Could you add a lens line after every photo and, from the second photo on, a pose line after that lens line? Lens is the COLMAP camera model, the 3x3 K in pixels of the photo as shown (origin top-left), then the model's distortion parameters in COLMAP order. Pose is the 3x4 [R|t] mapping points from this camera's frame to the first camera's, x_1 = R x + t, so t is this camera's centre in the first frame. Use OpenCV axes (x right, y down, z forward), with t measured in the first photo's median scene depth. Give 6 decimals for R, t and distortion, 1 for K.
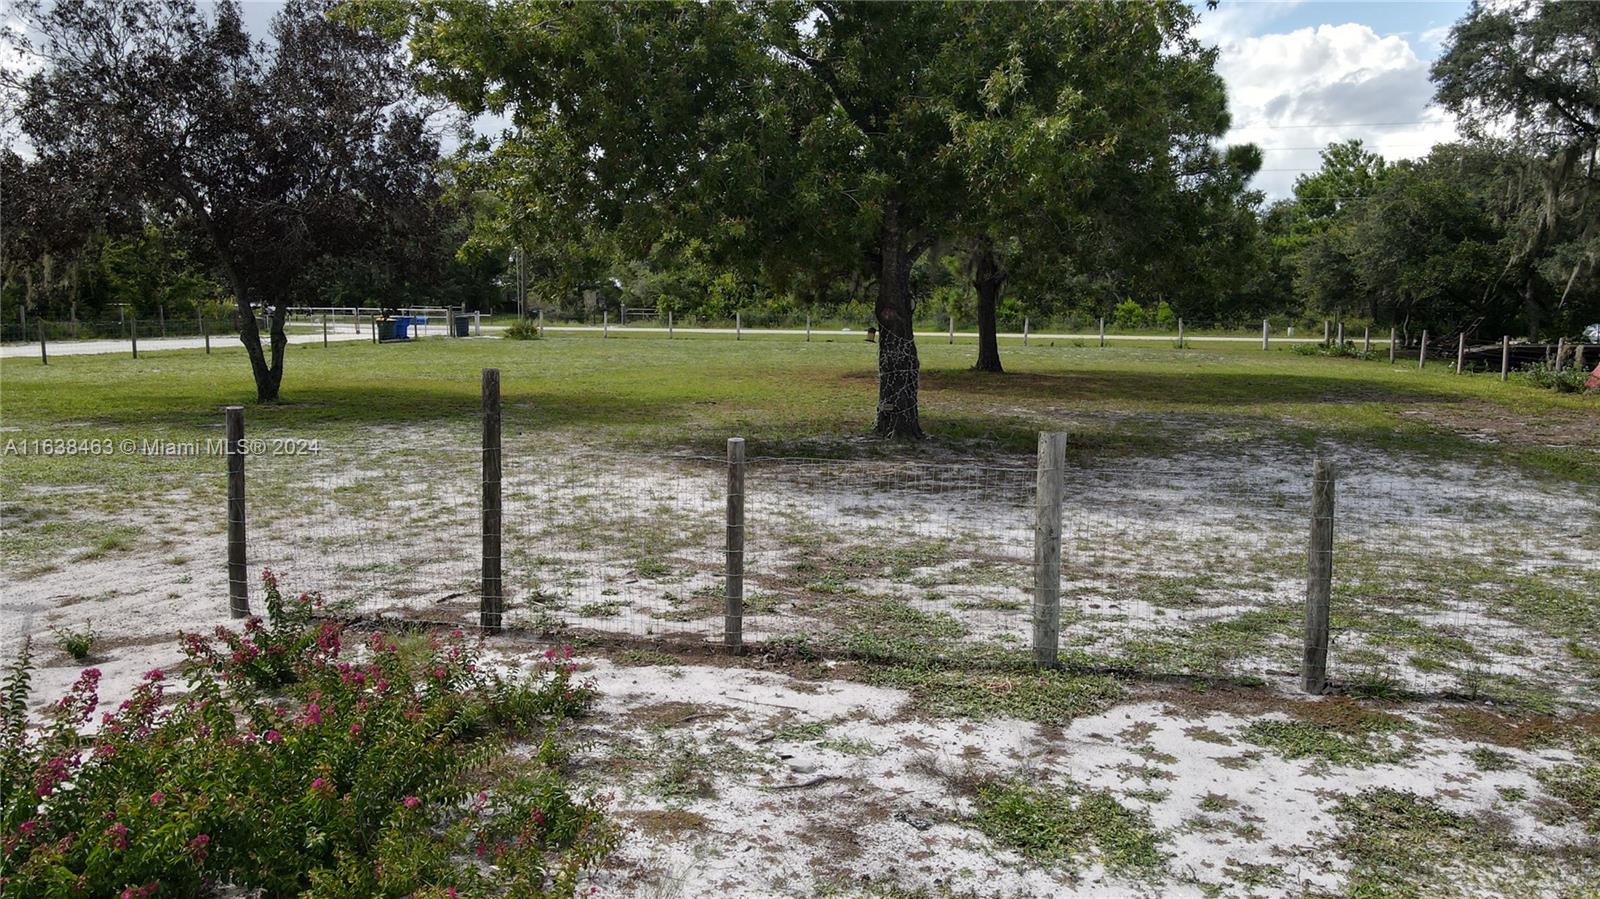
lens RADIAL K [[1177.4, 0, 801.4], [0, 1177.4, 448.2], [0, 0, 1]] dist [-0.019980, 0.057726]
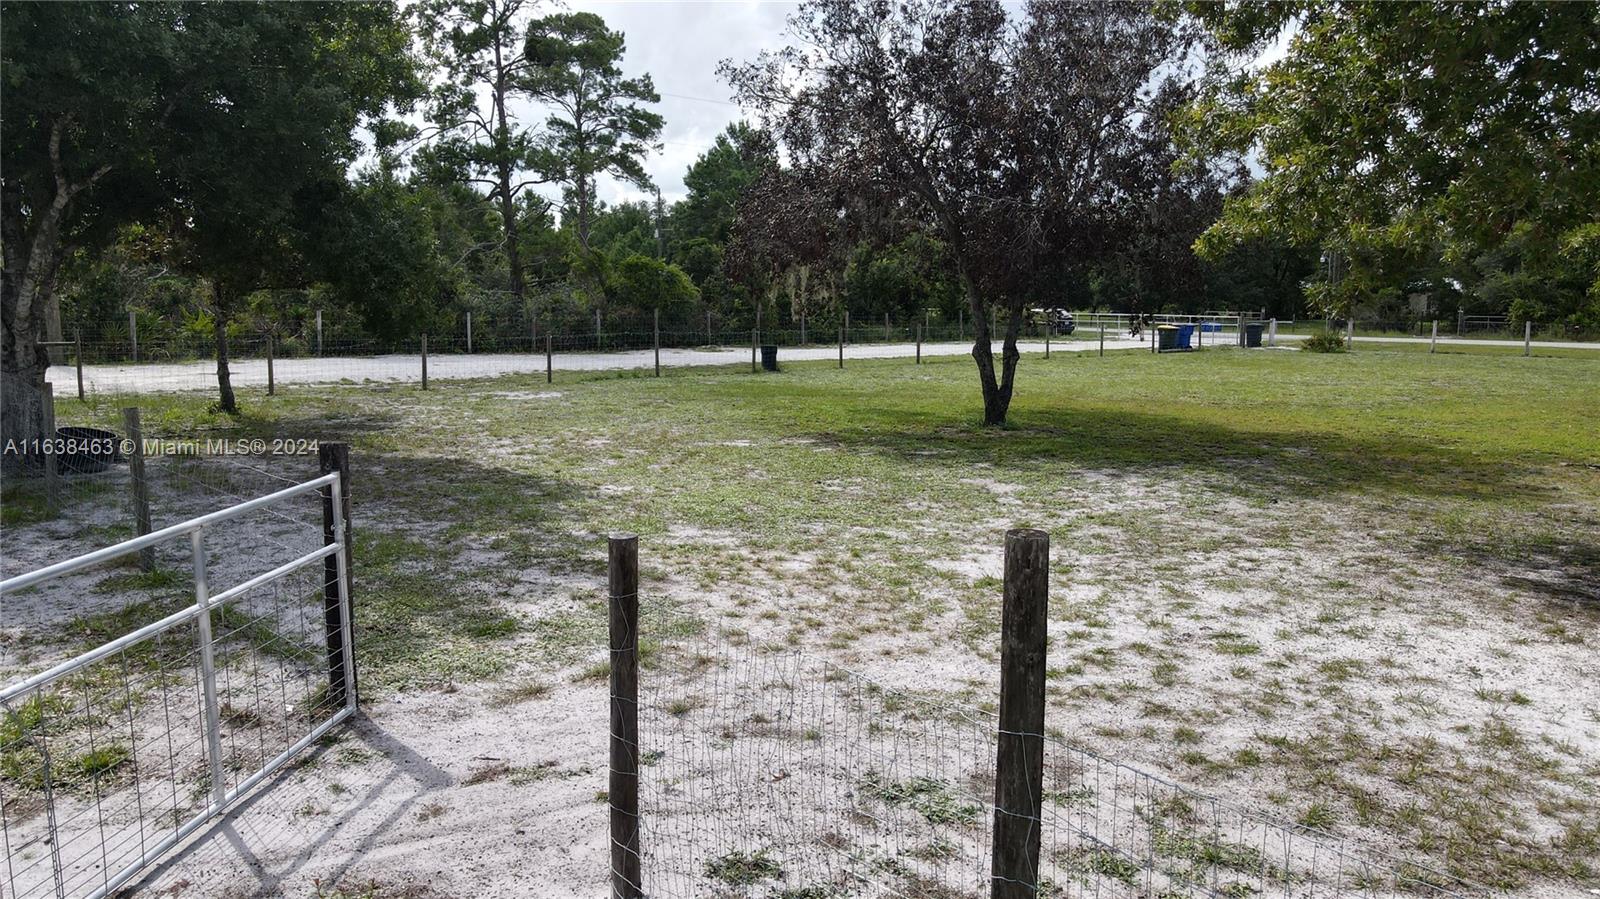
lens RADIAL K [[1173.9, 0, 802.5], [0, 1173.9, 441.2], [0, 0, 1]] dist [0.013750, 0.005496]
pose [[0.791827, 0.073071, -0.606359, -0.017074], [-0.078060, 0.996783, 0.018184, -0.019445], [0.605737, 0.032934, 0.794983, 0.124062]]
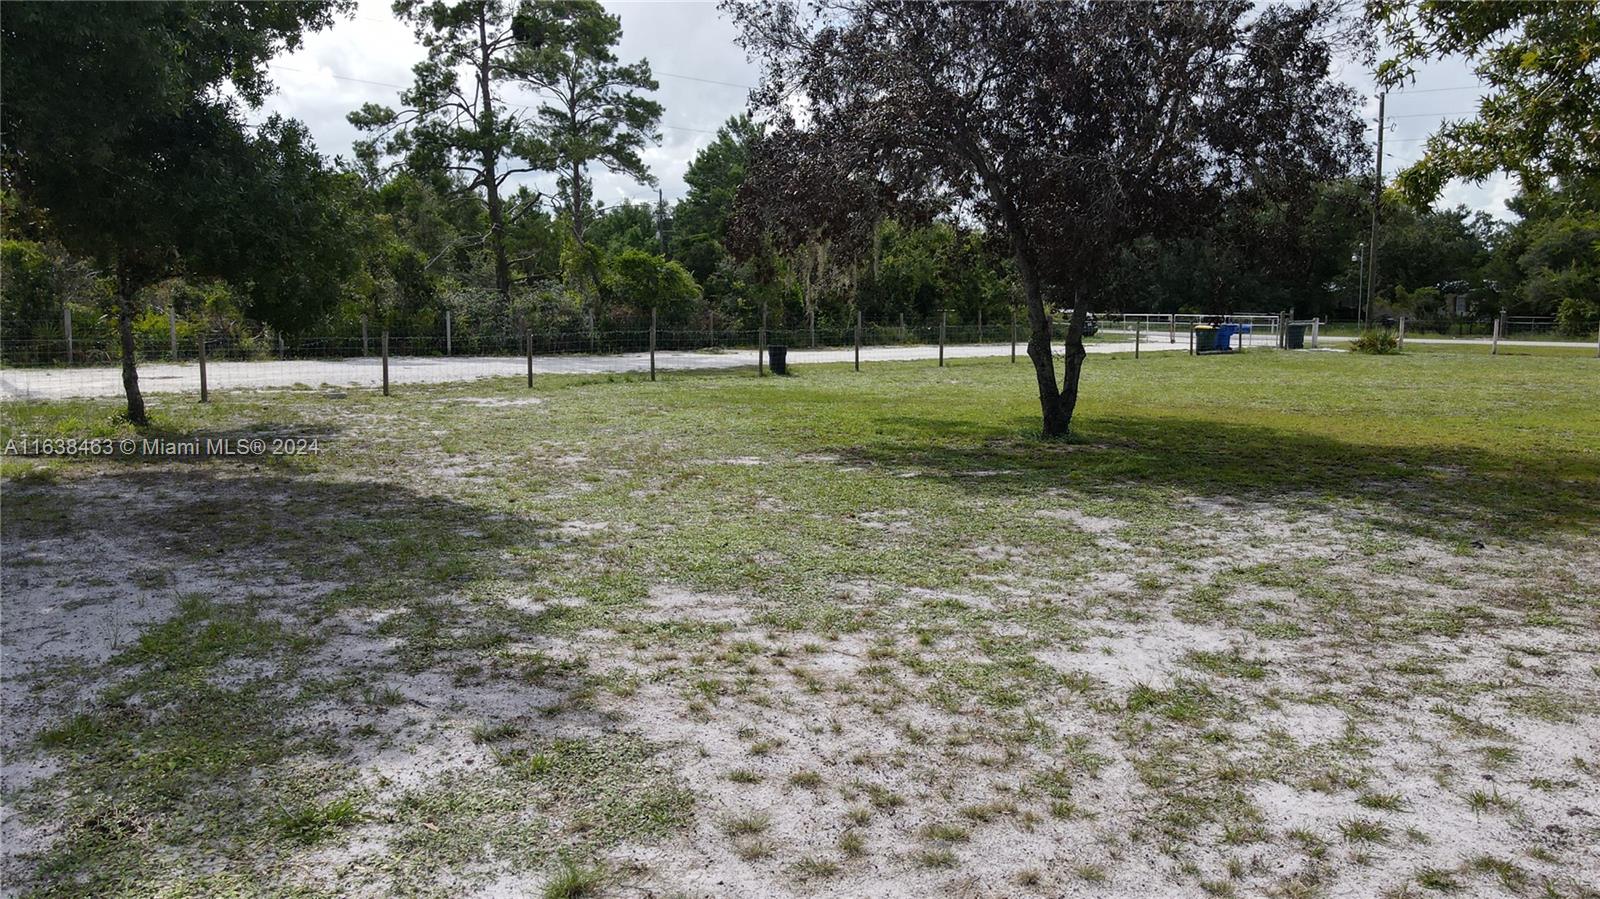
lens RADIAL K [[1173.9, 0, 802.5], [0, 1173.9, 441.2], [0, 0, 1]] dist [0.013750, 0.005496]
pose [[0.790115, 0.069086, -0.609053, -0.078899], [-0.076833, 0.996954, 0.013412, -0.021065], [0.608125, 0.036199, 0.793016, 0.194325]]
